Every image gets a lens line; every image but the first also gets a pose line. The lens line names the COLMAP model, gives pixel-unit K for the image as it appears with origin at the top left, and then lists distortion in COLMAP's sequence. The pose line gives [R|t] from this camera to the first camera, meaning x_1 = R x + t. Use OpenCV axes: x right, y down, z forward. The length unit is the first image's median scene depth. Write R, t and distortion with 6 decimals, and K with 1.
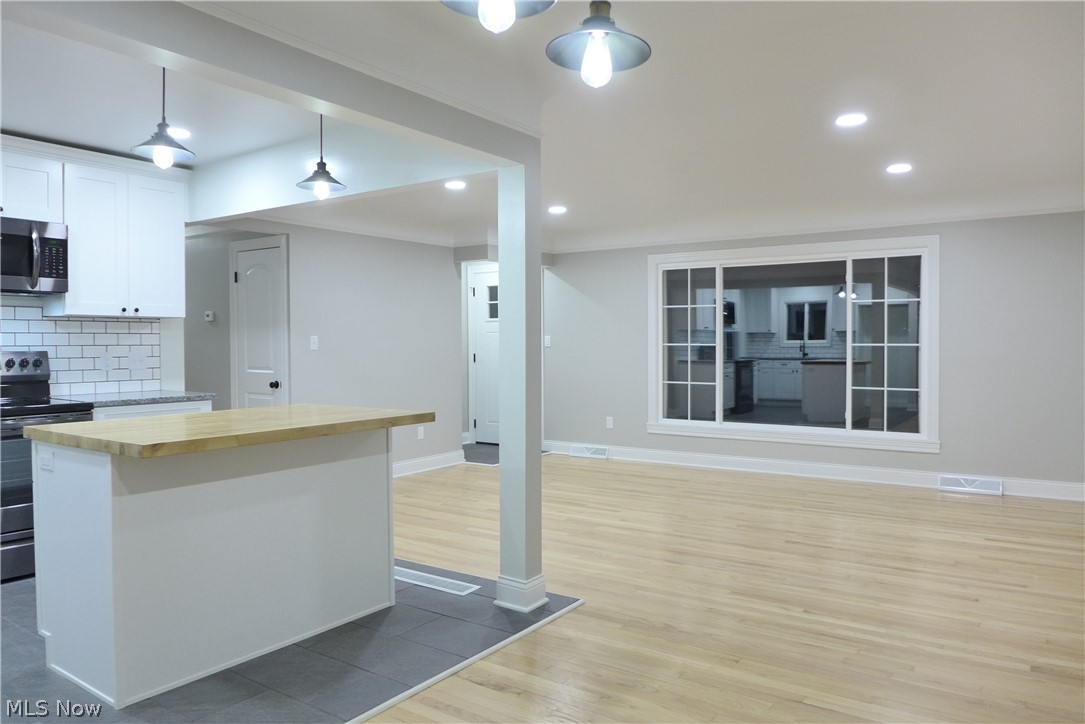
lens RADIAL K [[754.1, 0, 536.4], [0, 754.1, 355.5], [0, 0, 1]] dist [-0.048870, 0.016103]
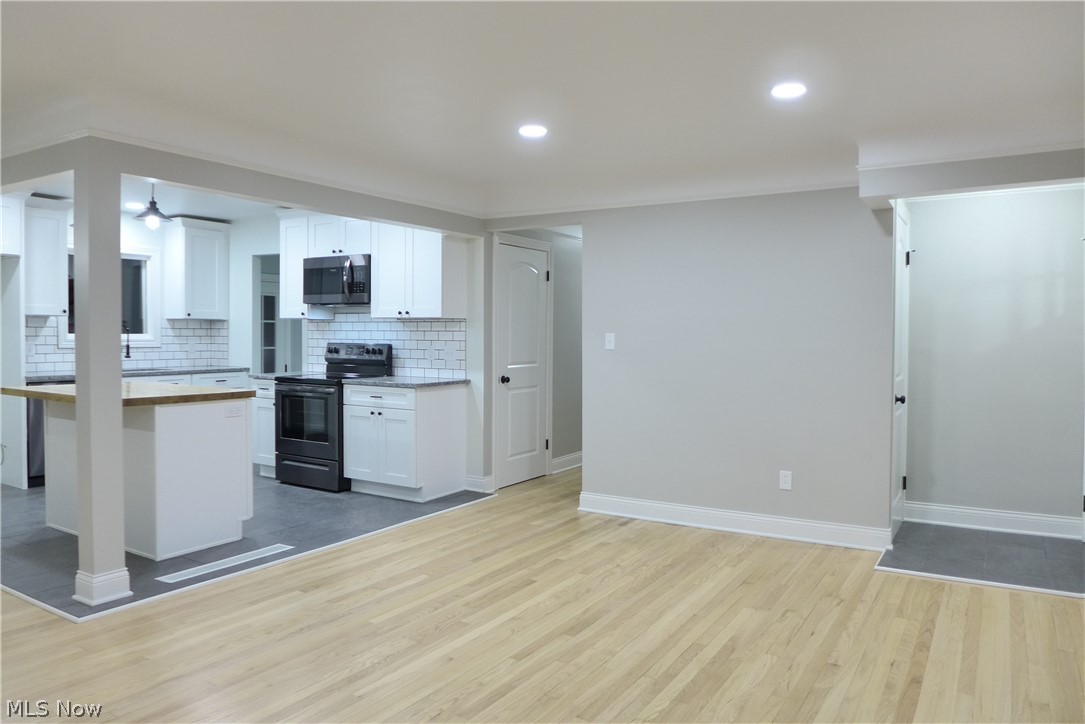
lens RADIAL K [[754.1, 0, 535.5], [0, 754.1, 359.5], [0, 0, 1]] dist [-0.048870, 0.016103]
pose [[0.042791, 0.037719, -0.998372, 0.746641], [-0.025747, 0.998997, 0.036639, -0.033638], [0.998752, 0.024137, 0.043719, 1.148319]]
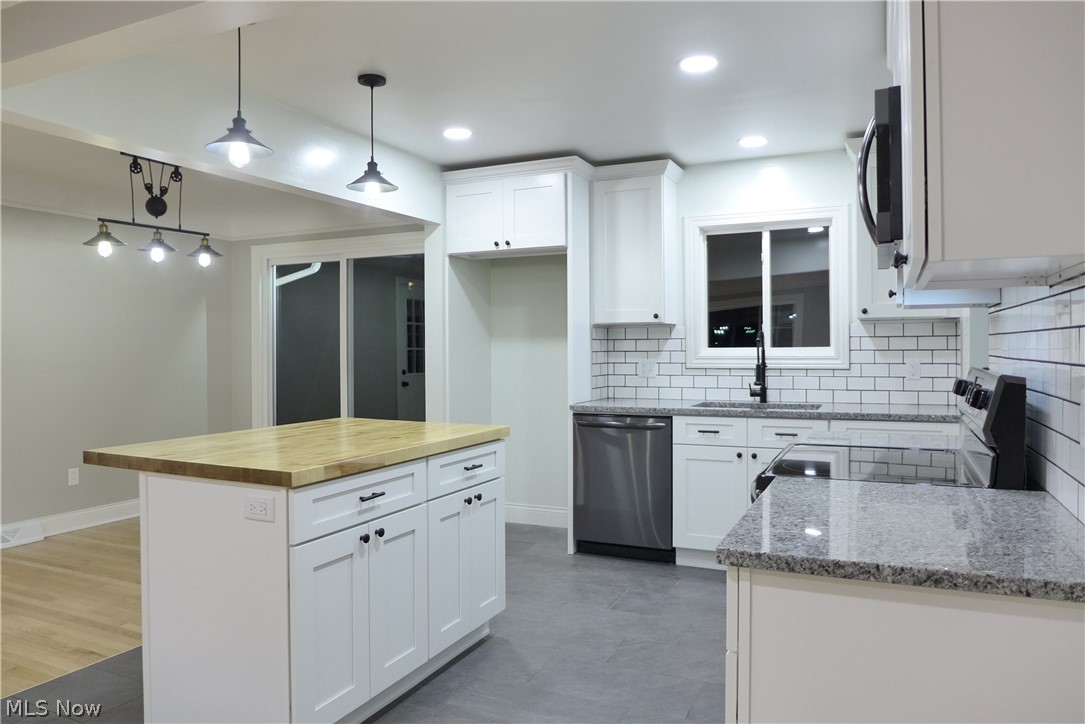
lens RADIAL K [[754.1, 0, 537.1], [0, 754.1, 361.4], [0, 0, 1]] dist [-0.048870, 0.016103]
pose [[-0.985794, 0.011622, -0.167555, -0.320218], [0.005973, 0.999398, 0.034180, -0.025477], [0.167852, 0.032693, -0.985270, 1.277181]]
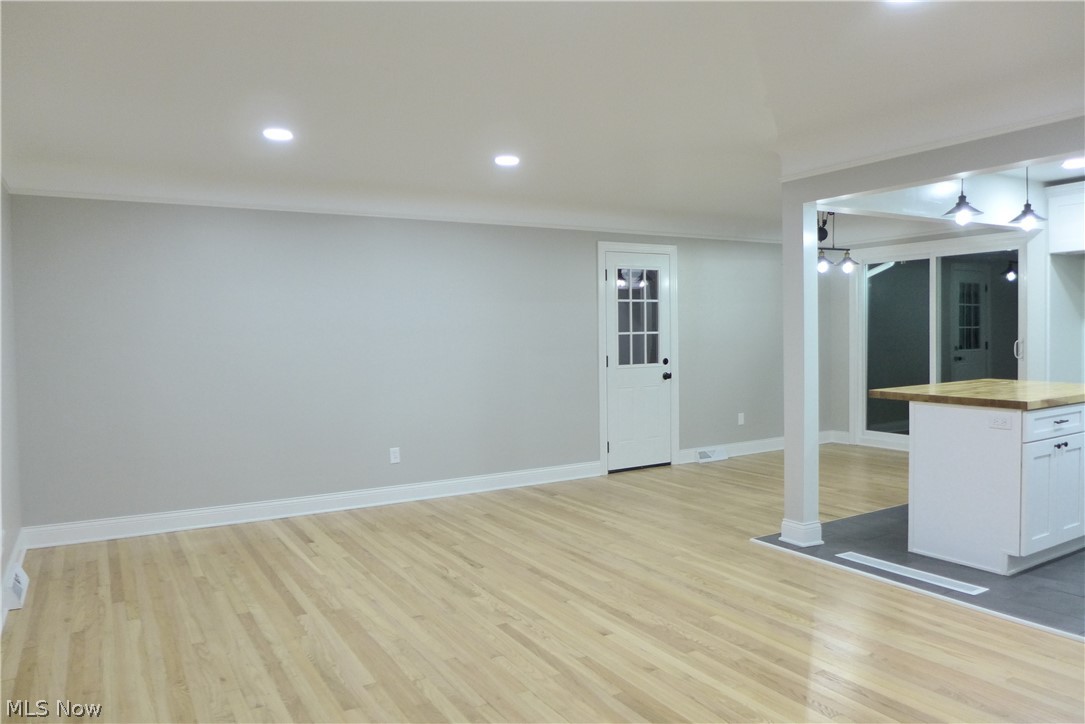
lens RADIAL K [[754.1, 0, 543.2], [0, 754.1, 360.4], [0, 0, 1]] dist [-0.048870, 0.016103]
pose [[-0.911226, 0.003532, 0.411892, -0.108414], [0.028098, 0.998167, 0.053602, -0.046724], [-0.410948, 0.060417, -0.909655, 1.744434]]
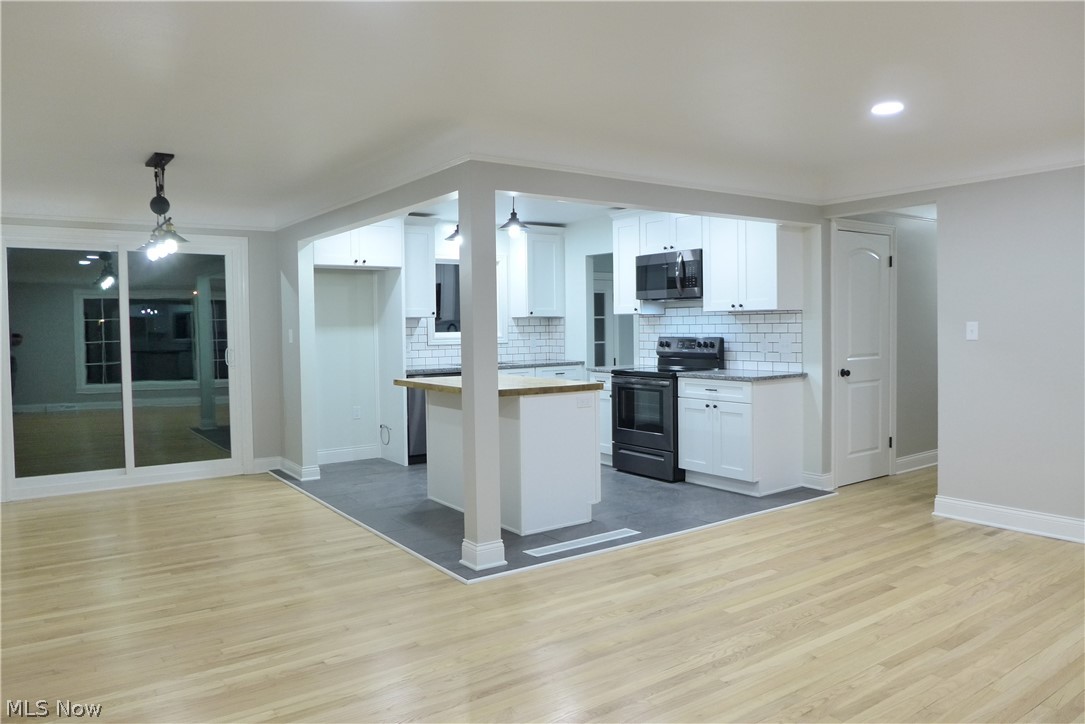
lens RADIAL K [[754.1, 0, 542.6], [0, 754.1, 359.2], [0, 0, 1]] dist [-0.048870, 0.016103]
pose [[-0.341707, 0.048403, -0.938559, 0.768242], [-0.001001, 0.998654, 0.051866, -0.035612], [0.939806, 0.018662, -0.341199, 1.105140]]
